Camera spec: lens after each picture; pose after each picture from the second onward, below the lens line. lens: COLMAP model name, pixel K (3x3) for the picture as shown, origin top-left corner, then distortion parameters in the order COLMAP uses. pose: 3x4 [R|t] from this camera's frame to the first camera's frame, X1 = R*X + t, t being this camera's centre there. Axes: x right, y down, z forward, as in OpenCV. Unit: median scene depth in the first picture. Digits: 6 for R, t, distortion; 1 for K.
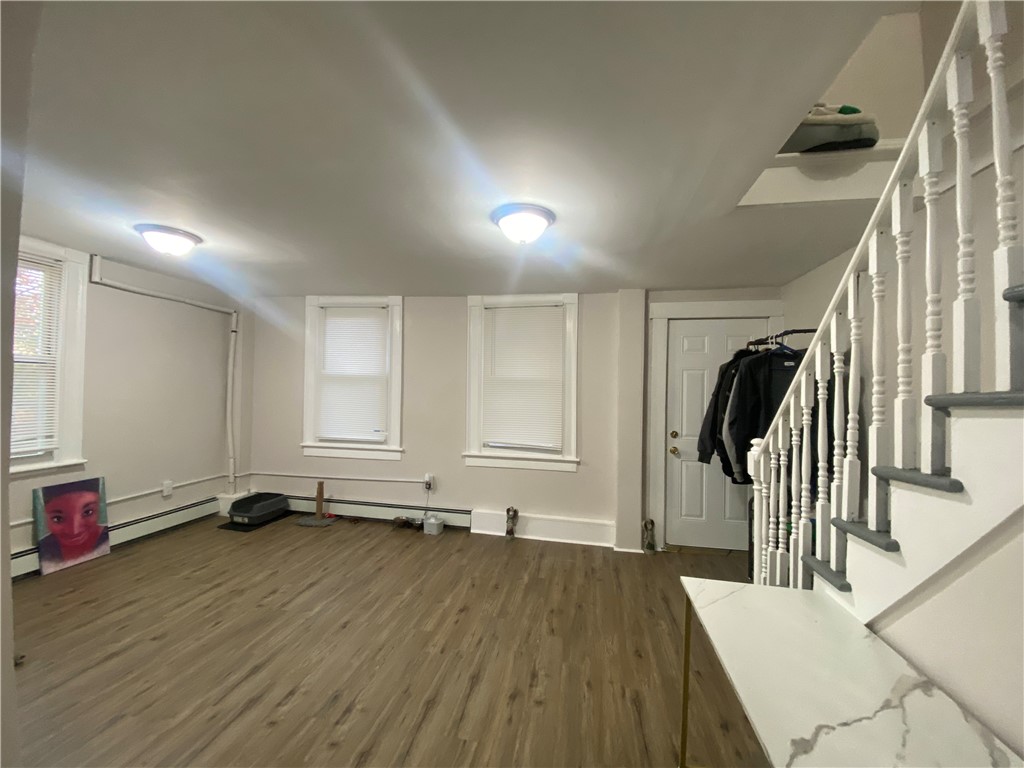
lens RADIAL K [[415.5, 0, 507.1], [0, 415.5, 379.1], [0, 0, 1]] dist [-0.009022, -0.004557]
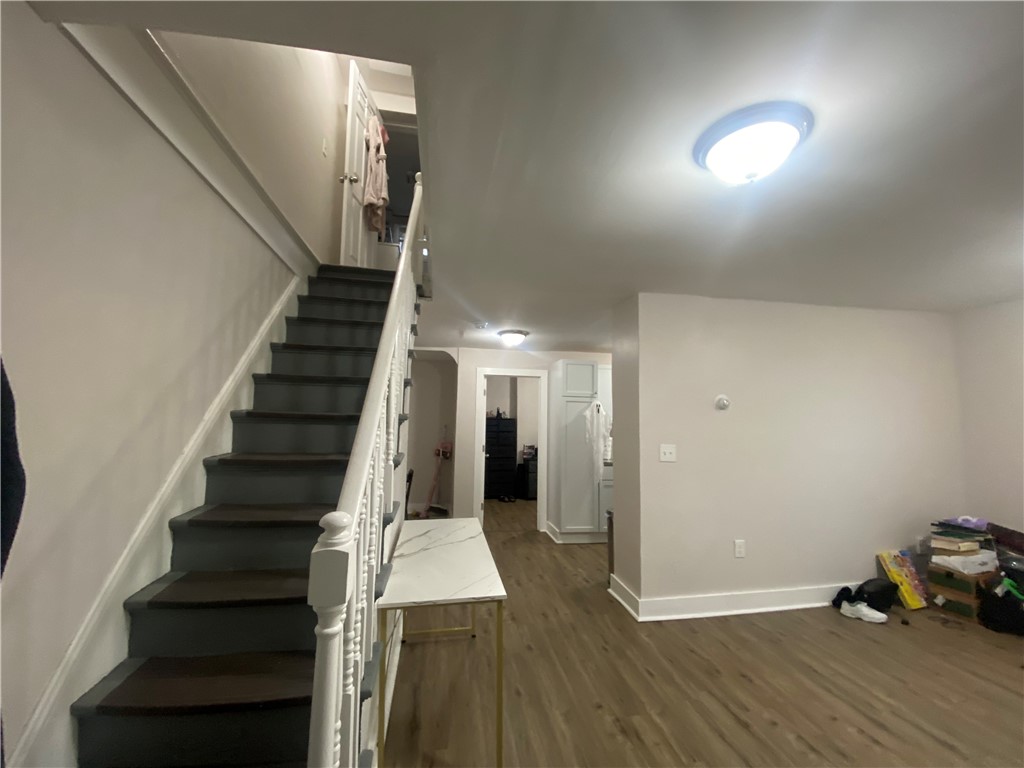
lens RADIAL K [[415.5, 0, 512.3], [0, 415.5, 387.3], [0, 0, 1]] dist [-0.009022, -0.004557]
pose [[-0.931013, -0.060625, -0.359916, 0.416036], [-0.023272, 0.993962, -0.107225, 0.036641], [0.364243, -0.091452, -0.926803, 1.036065]]
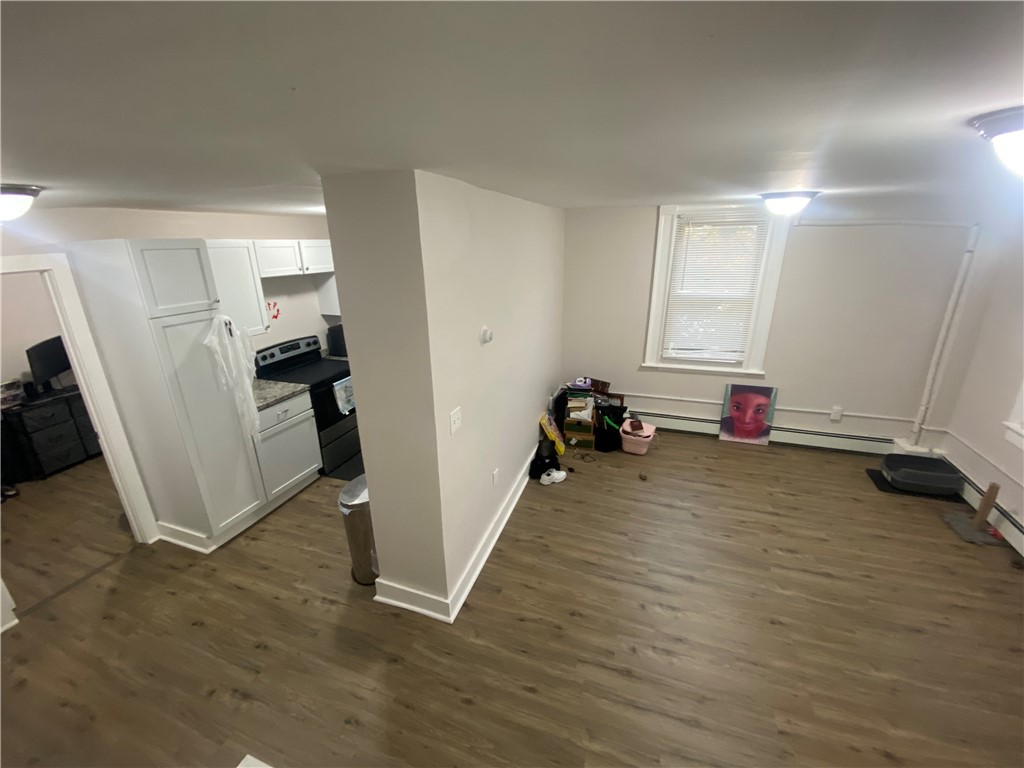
lens RADIAL K [[415.5, 0, 513.3], [0, 415.5, 386.2], [0, 0, 1]] dist [-0.009022, -0.004557]
pose [[-0.131827, 0.315012, -0.939888, 0.353037], [0.028783, 0.948979, 0.314022, -0.213354], [0.990855, 0.014344, -0.134168, 0.416847]]
